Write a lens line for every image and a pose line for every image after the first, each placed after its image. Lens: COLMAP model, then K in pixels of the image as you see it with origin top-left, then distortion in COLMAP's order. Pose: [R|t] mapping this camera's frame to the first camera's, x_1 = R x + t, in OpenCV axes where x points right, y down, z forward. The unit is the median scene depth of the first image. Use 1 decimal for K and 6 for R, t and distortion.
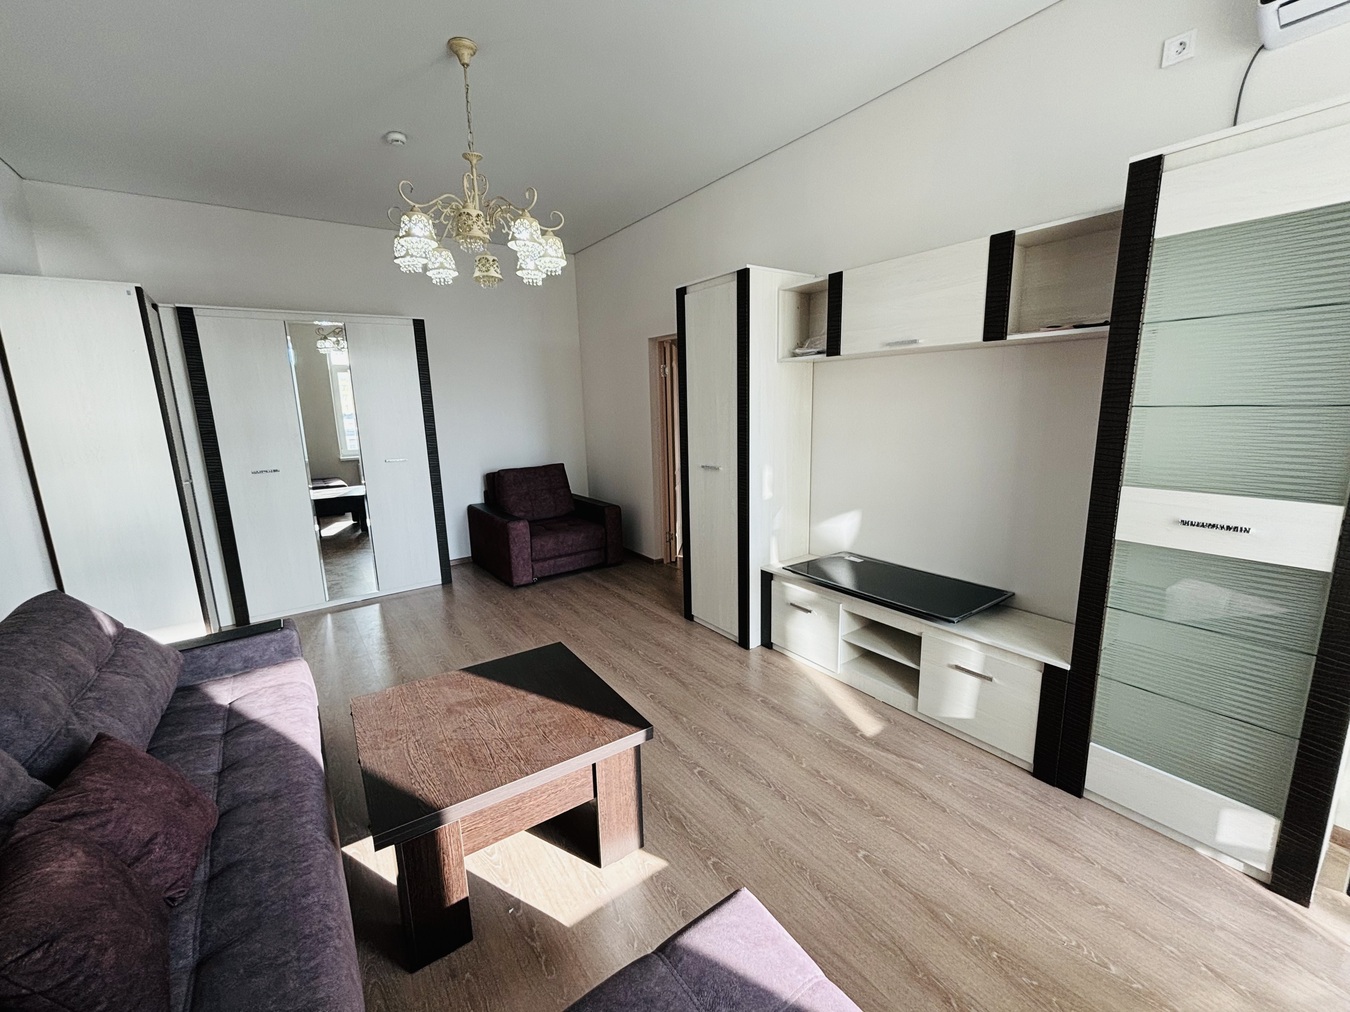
lens RADIAL K [[552.1, 0, 675.0], [0, 552.1, 506.0], [0, 0, 1]] dist [-0.004222, -0.000382]
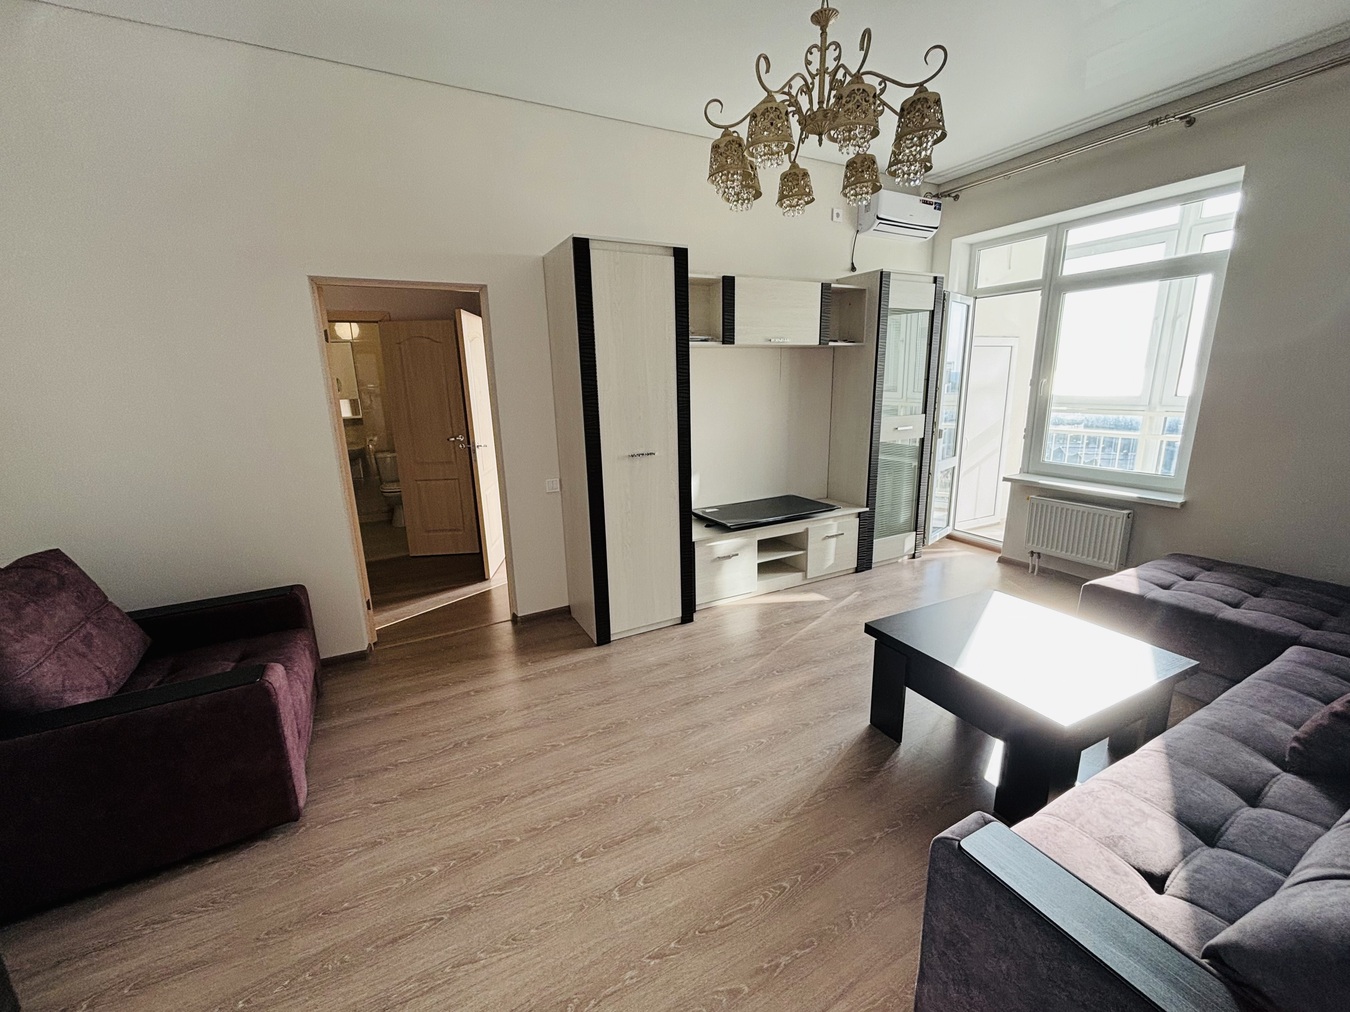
lens RADIAL K [[552.1, 0, 675.0], [0, 552.1, 506.0], [0, 0, 1]] dist [-0.004222, -0.000382]
pose [[0.129588, -0.201790, 0.970818, -1.032016], [0.207862, 0.962848, 0.172388, -0.167218], [-0.969536, 0.179457, 0.166718, 1.011008]]
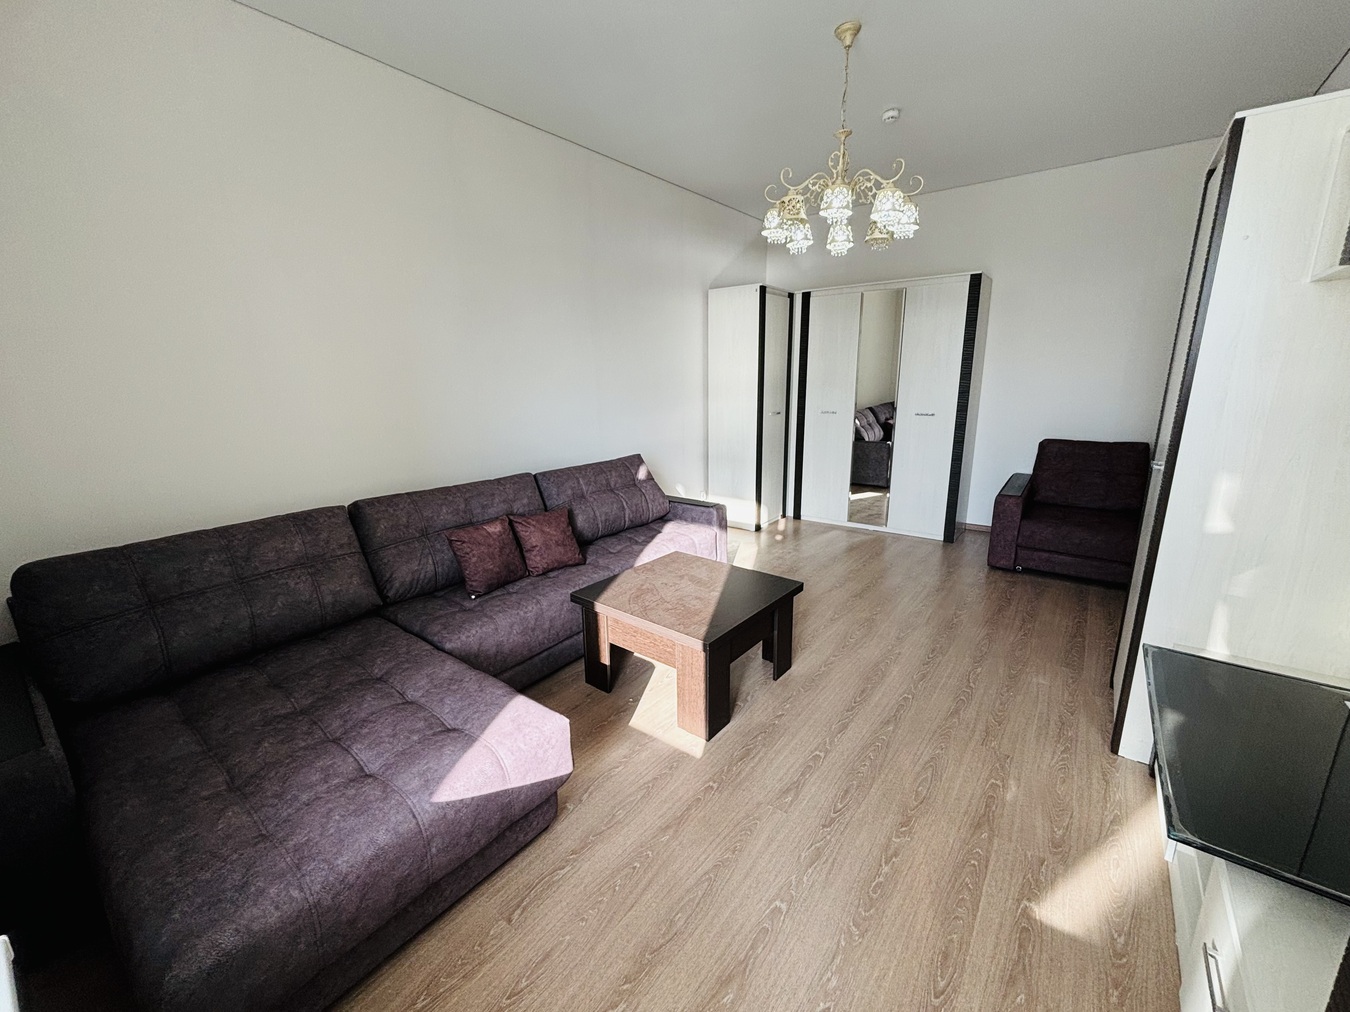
lens RADIAL K [[552.1, 0, 675.0], [0, 552.1, 506.0], [0, 0, 1]] dist [-0.004222, -0.000382]
pose [[0.294344, 0.250790, -0.922207, 0.625292], [-0.177281, 0.962536, 0.205174, -0.072739], [0.939113, 0.103098, 0.327777, 0.342848]]
